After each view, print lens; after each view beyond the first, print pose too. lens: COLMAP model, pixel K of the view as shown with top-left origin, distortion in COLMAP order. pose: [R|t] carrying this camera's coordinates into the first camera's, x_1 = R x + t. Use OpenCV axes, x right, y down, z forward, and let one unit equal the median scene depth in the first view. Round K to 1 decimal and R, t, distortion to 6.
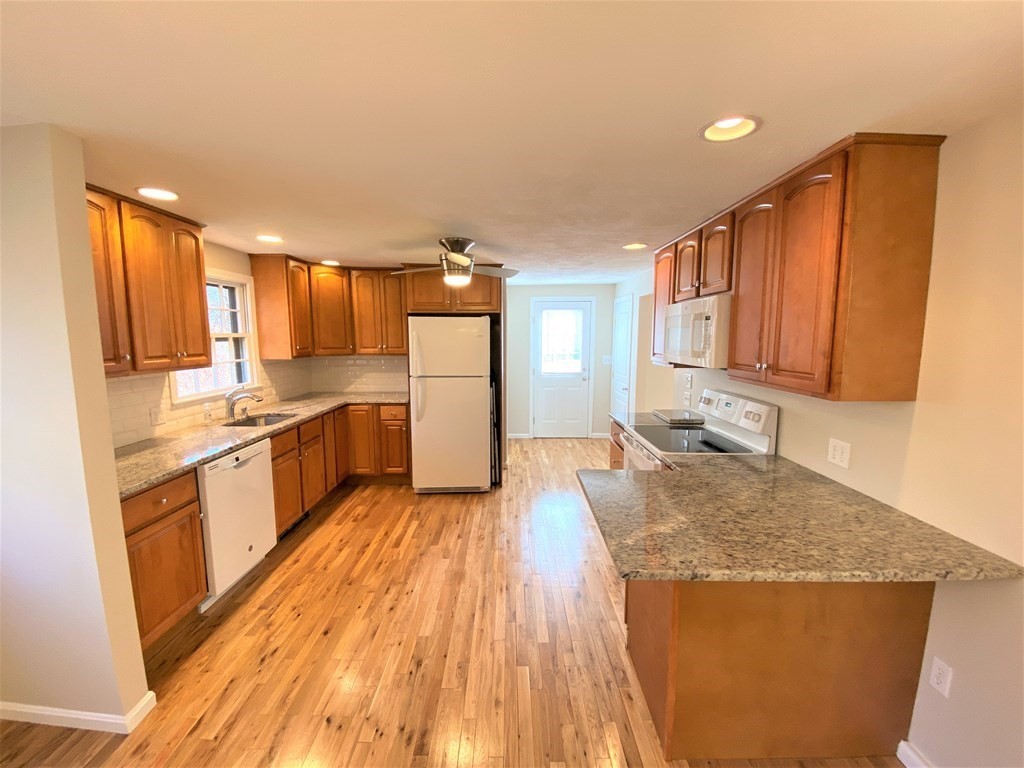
lens RADIAL K [[414.1, 0, 507.4], [0, 414.1, 384.4], [0, 0, 1]] dist [0.033224, -0.028584]
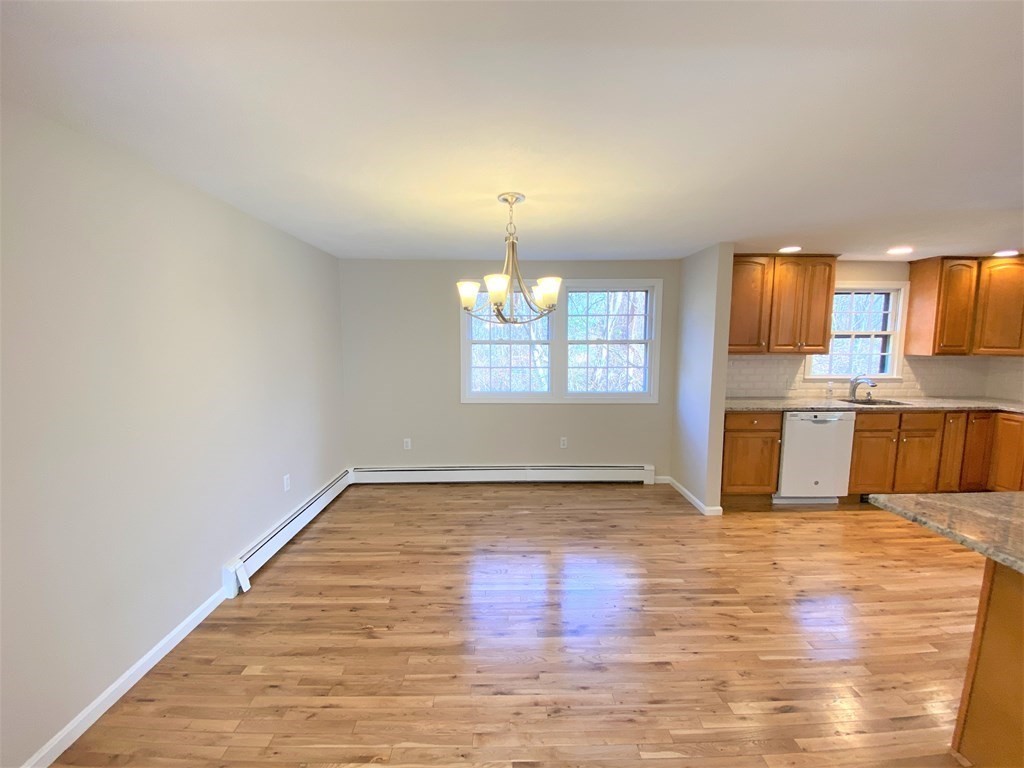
lens RADIAL K [[414.1, 0, 507.4], [0, 414.1, 384.4], [0, 0, 1]] dist [0.033224, -0.028584]
pose [[0.024206, 0.110410, -0.993591, 0.586193], [-0.118932, 0.987142, 0.106796, 0.030838], [0.992607, 0.115585, 0.037026, -0.100219]]
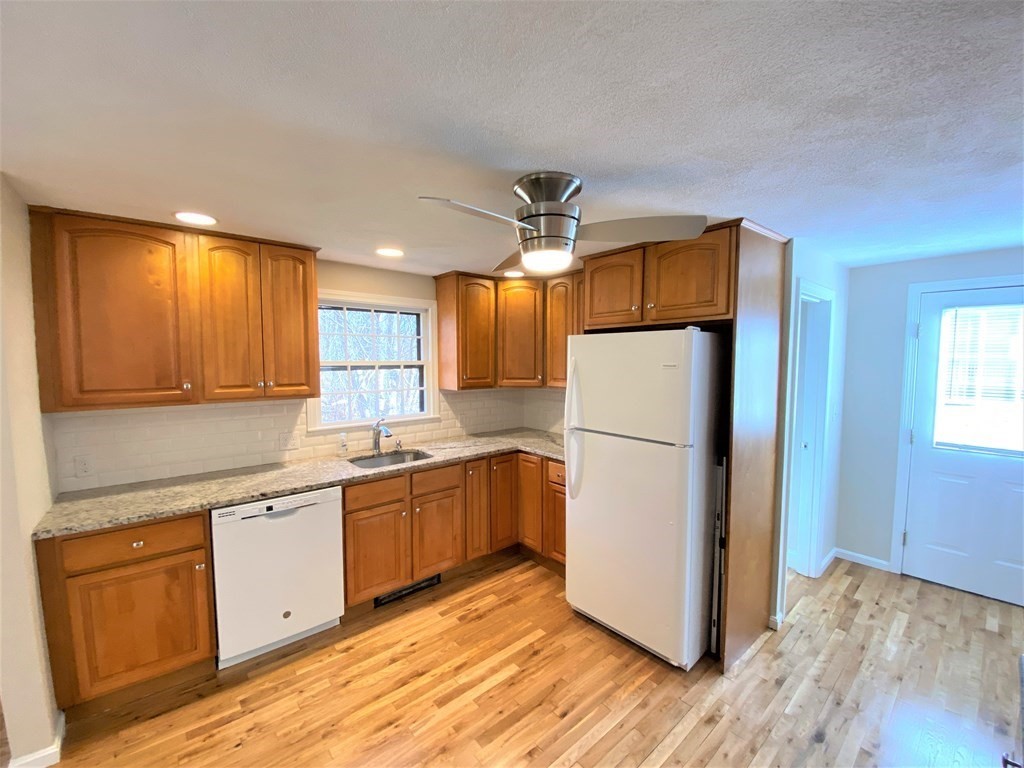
lens RADIAL K [[414.1, 0, 507.4], [0, 414.1, 384.4], [0, 0, 1]] dist [0.033224, -0.028584]
pose [[0.642666, 0.047562, -0.764669, 0.243335], [-0.089470, 0.995901, -0.013251, -0.083067], [0.760905, 0.076931, 0.644287, 0.615537]]
